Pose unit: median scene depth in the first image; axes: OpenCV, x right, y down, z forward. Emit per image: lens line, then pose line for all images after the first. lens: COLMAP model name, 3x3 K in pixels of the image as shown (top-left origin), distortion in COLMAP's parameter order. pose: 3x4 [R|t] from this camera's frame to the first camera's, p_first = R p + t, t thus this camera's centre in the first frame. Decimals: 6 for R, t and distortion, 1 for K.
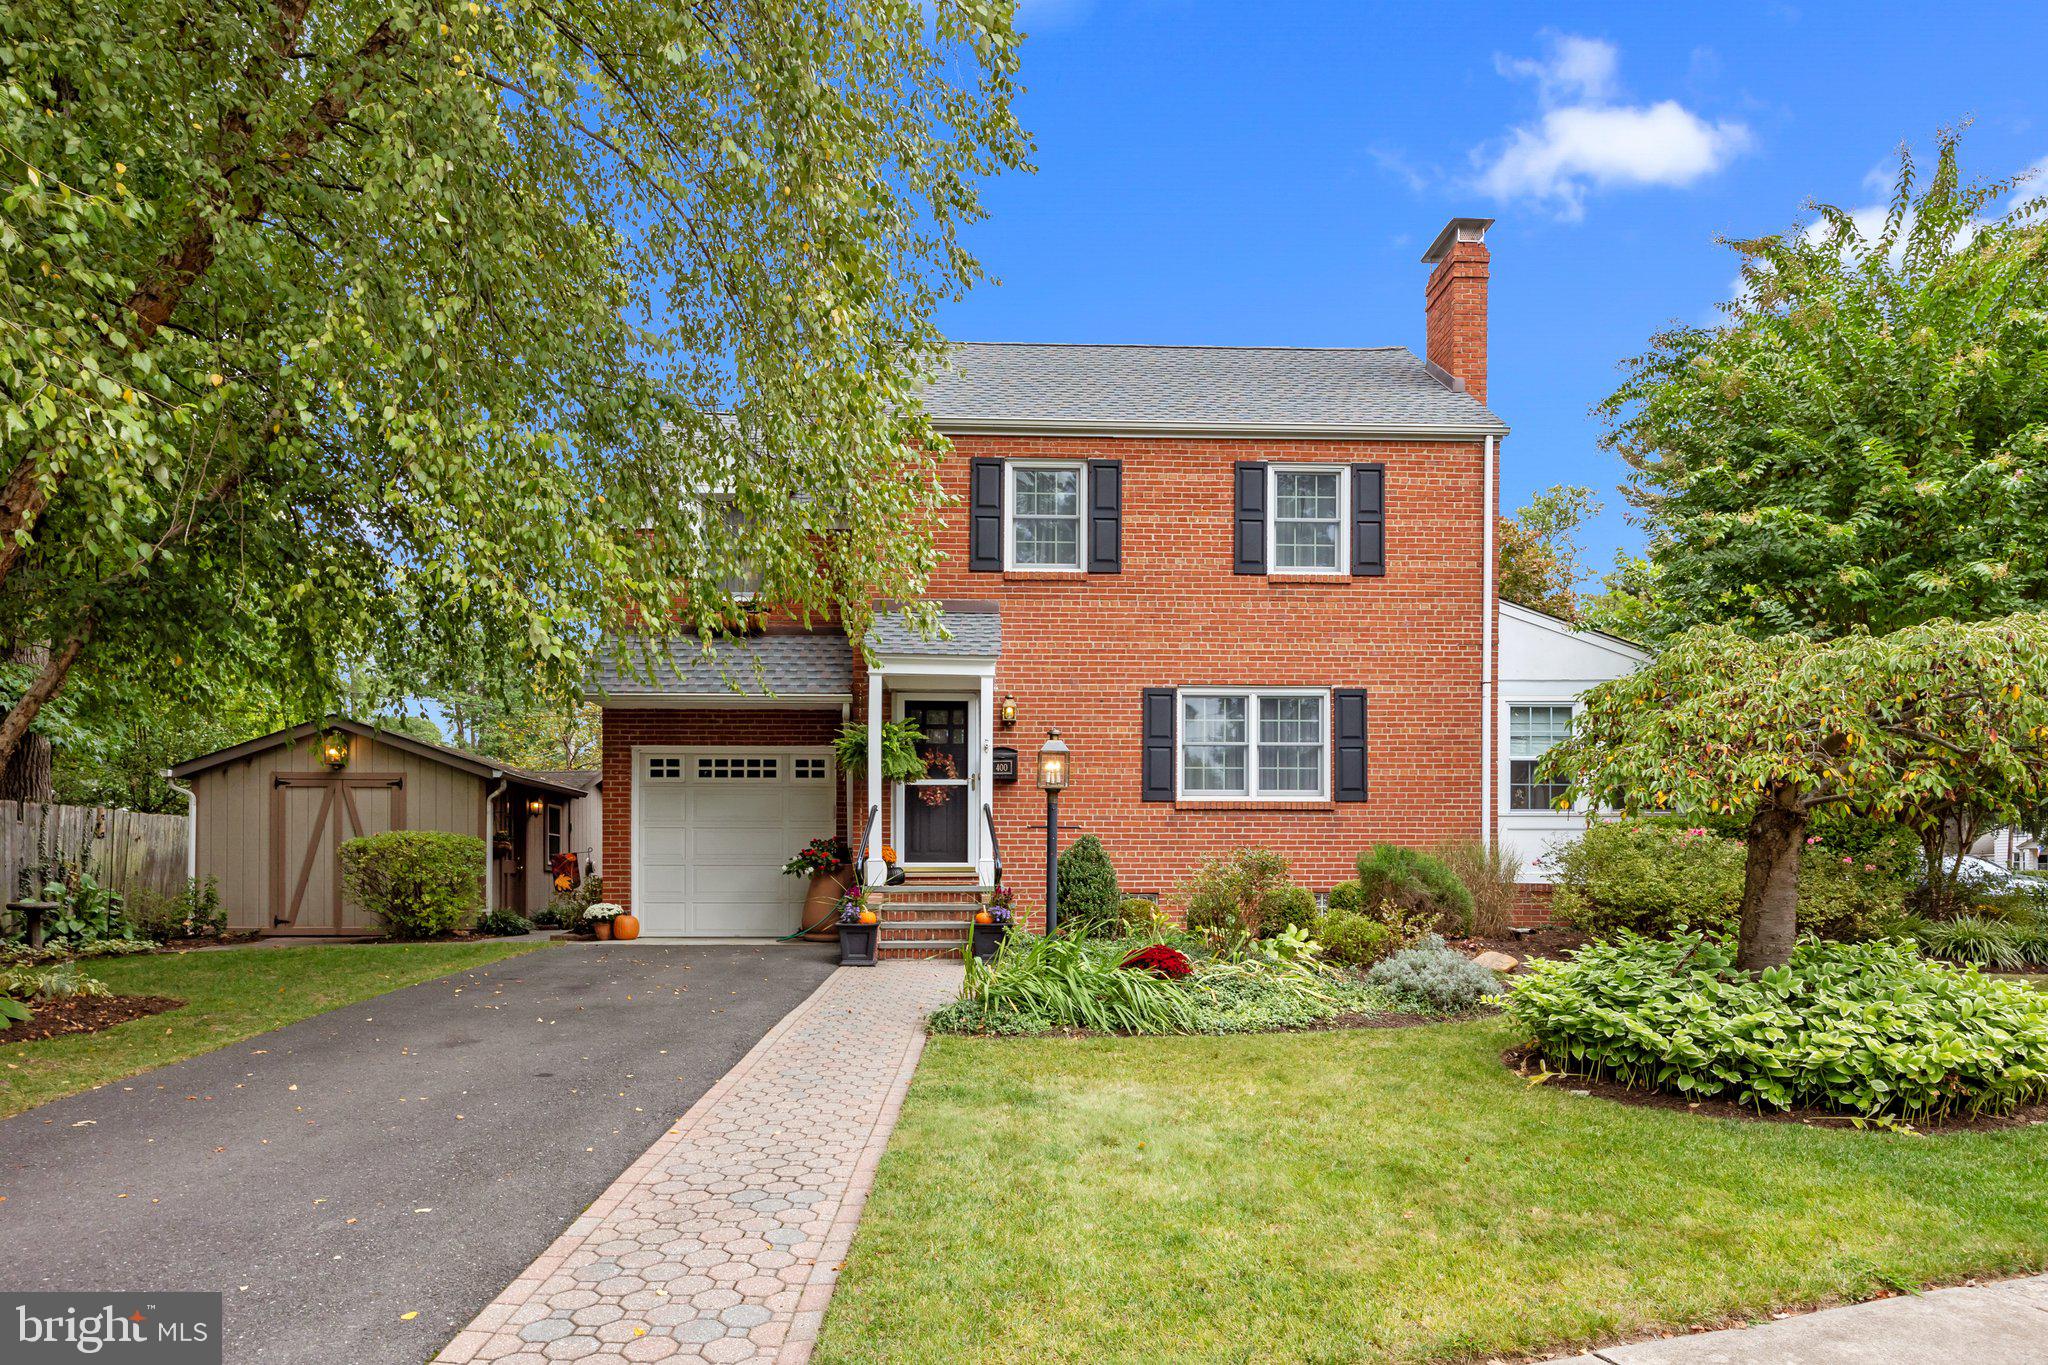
lens RADIAL K [[1279.8, 0, 1027.9], [0, 1279.8, 898.2], [0, 0, 1]] dist [-0.001091, -0.000650]
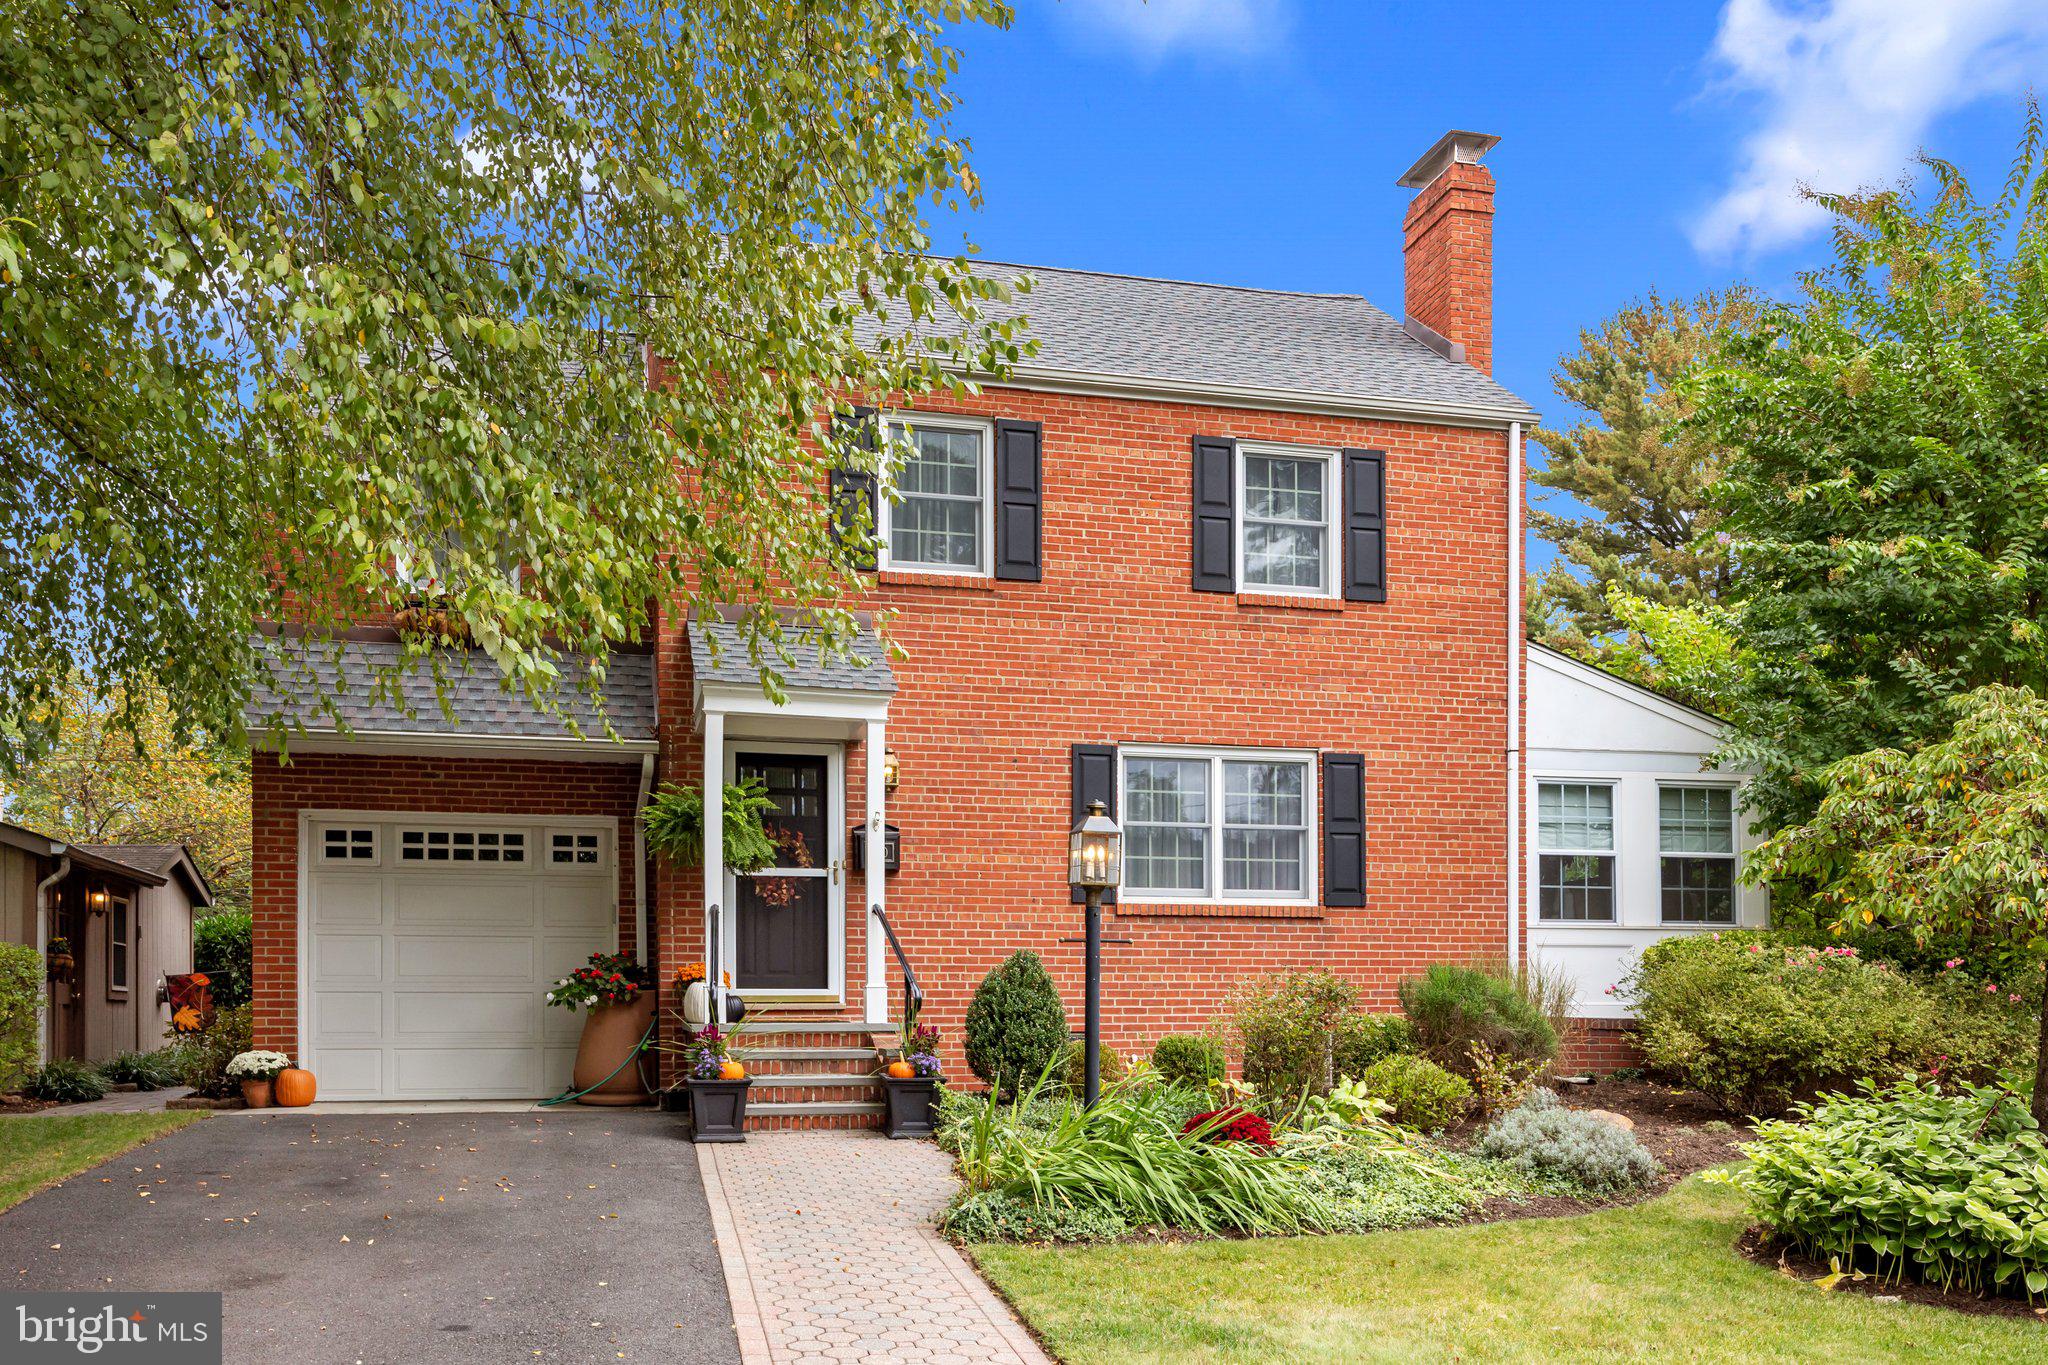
lens RADIAL K [[1777.0, 0, 1023.7], [0, 1777.0, 1026.9], [0, 0, 1]] dist [-0.000497, -0.003368]
pose [[0.979007, -0.003352, 0.203800, -0.161300], [0.004060, 0.999987, -0.003059, -0.004382], [-0.203787, 0.003823, 0.979008, 0.043220]]
